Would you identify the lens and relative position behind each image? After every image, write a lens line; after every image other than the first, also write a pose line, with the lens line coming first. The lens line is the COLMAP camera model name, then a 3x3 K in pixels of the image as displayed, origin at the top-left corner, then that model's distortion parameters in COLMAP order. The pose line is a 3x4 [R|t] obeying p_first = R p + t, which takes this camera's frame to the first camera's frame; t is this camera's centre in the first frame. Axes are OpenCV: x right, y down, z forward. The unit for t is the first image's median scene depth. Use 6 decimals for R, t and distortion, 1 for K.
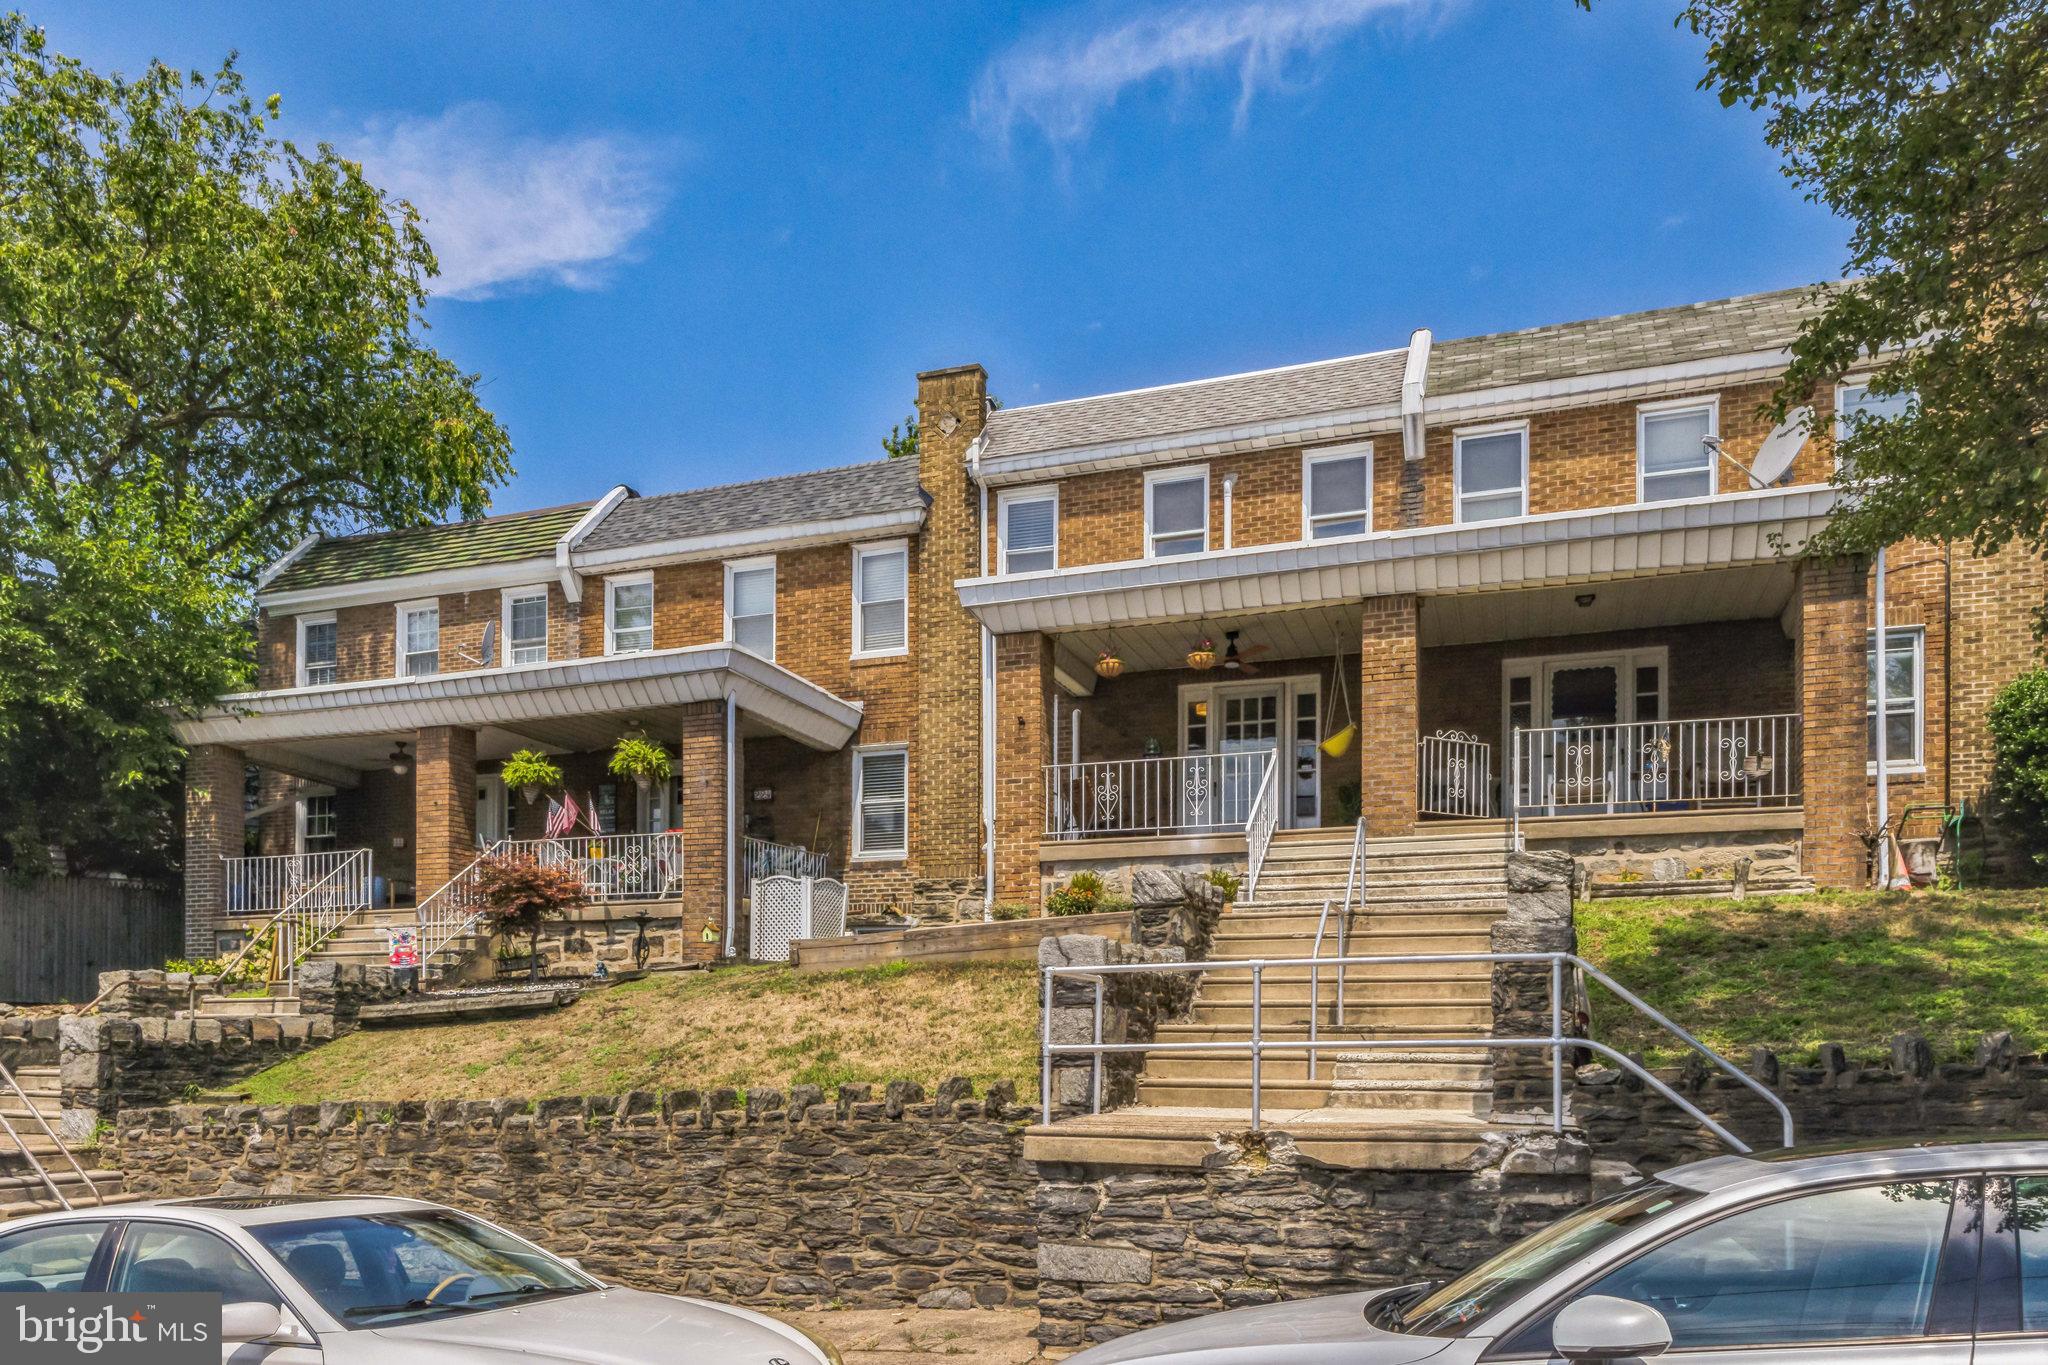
lens RADIAL K [[1415.9, 0, 1023.9], [0, 1415.9, 679.5], [0, 0, 1]] dist [0.022403, -0.004484]
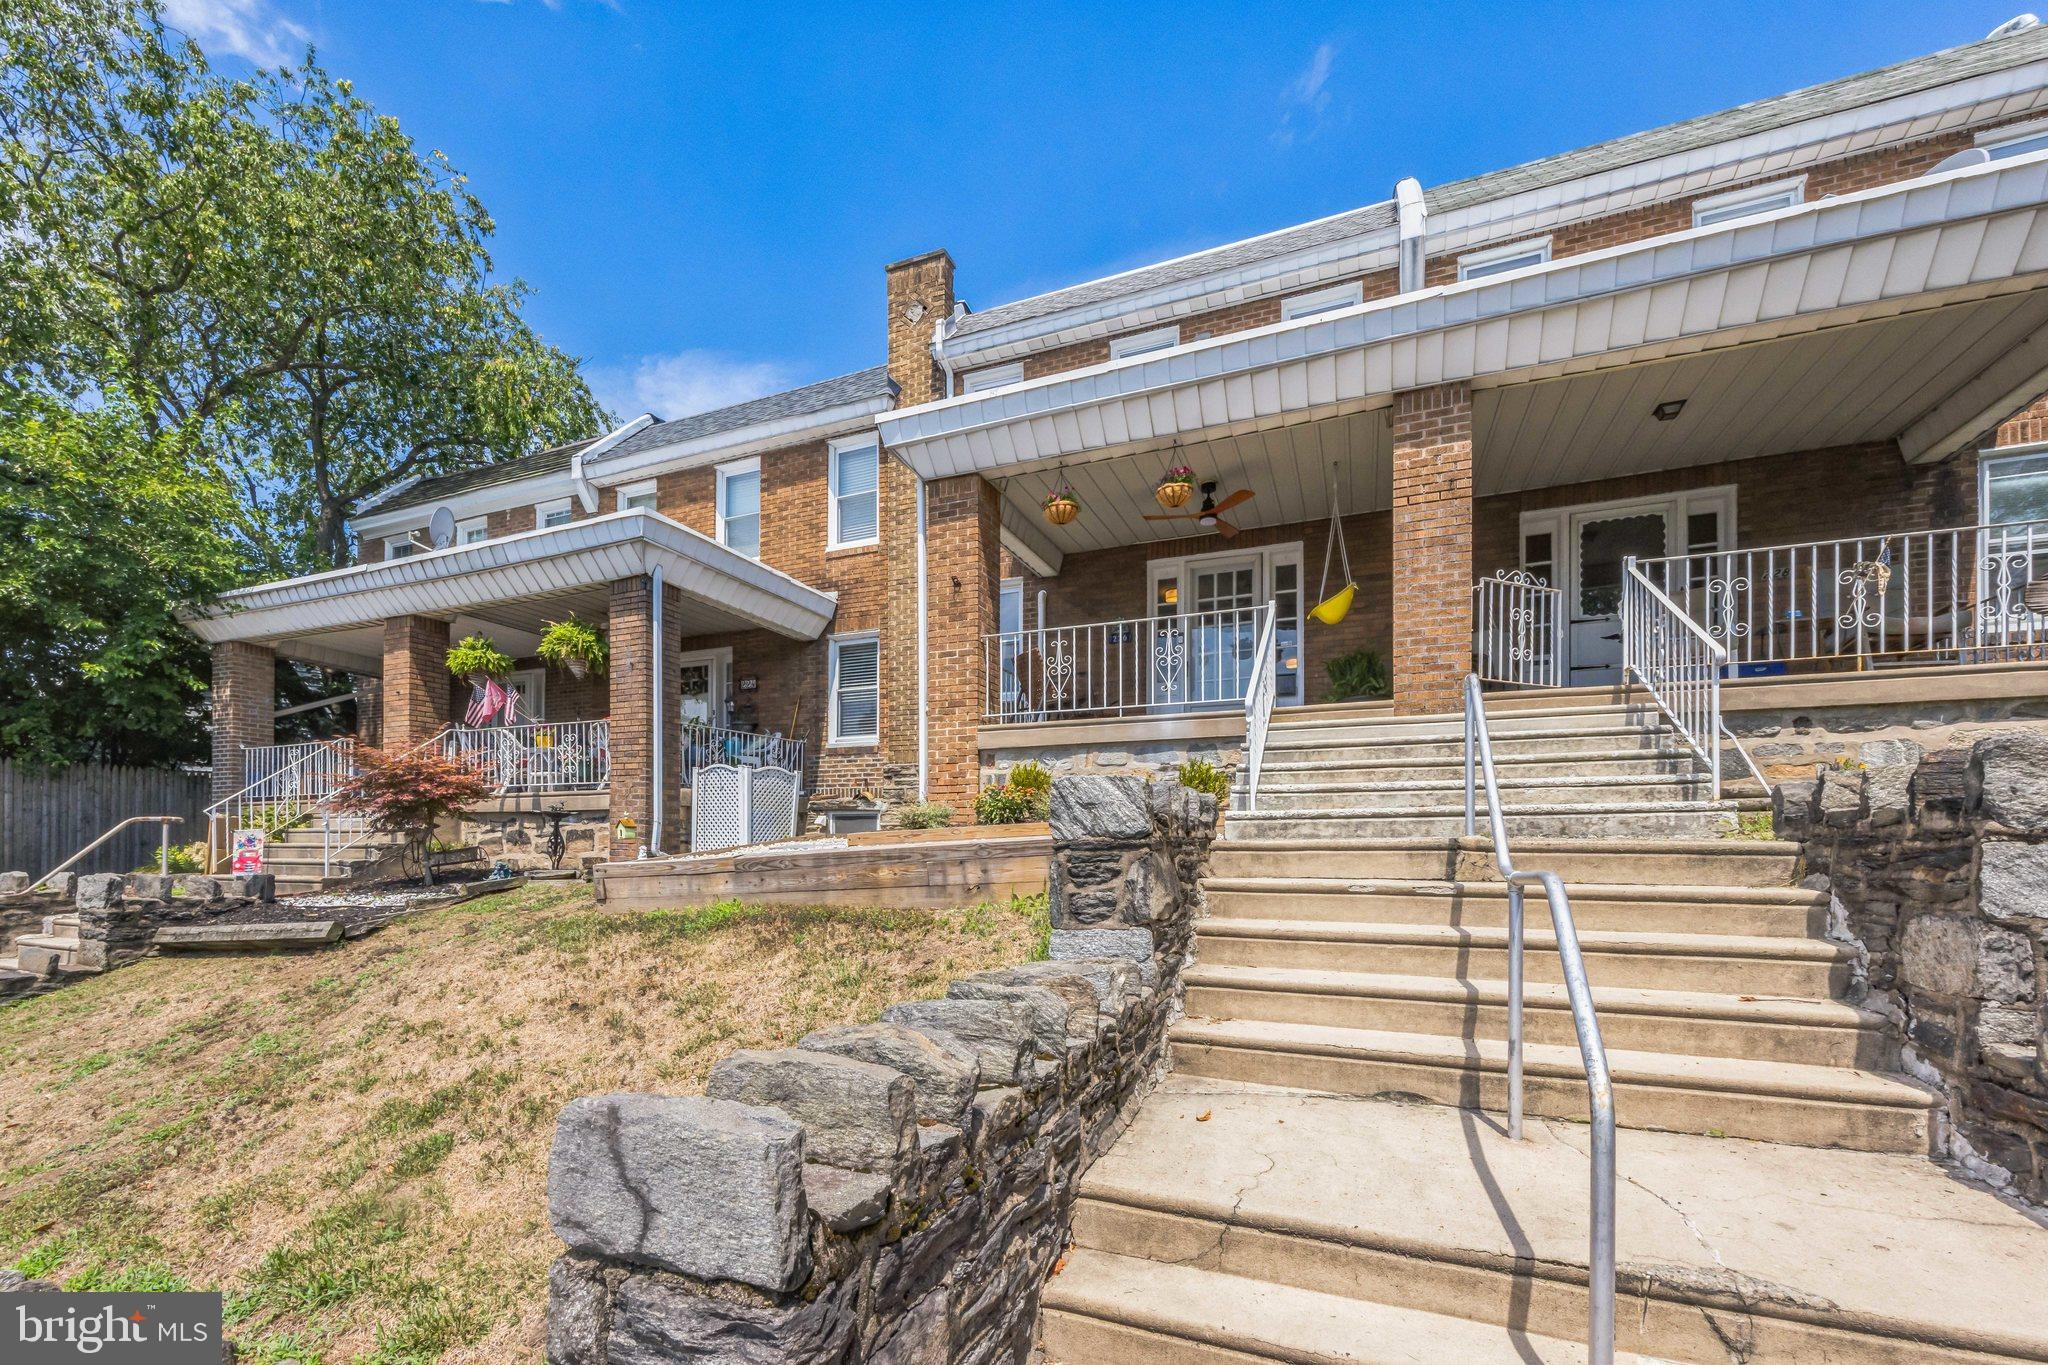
lens RADIAL K [[800.1, 0, 1018.4], [0, 800.1, 691.5], [0, 0, 1]] dist [-0.002338, -0.001852]
pose [[0.998251, -0.011678, -0.057956, 0.057375], [0.015615, 0.997567, 0.067946, 0.058086], [0.057022, -0.068732, 0.996004, 0.493706]]
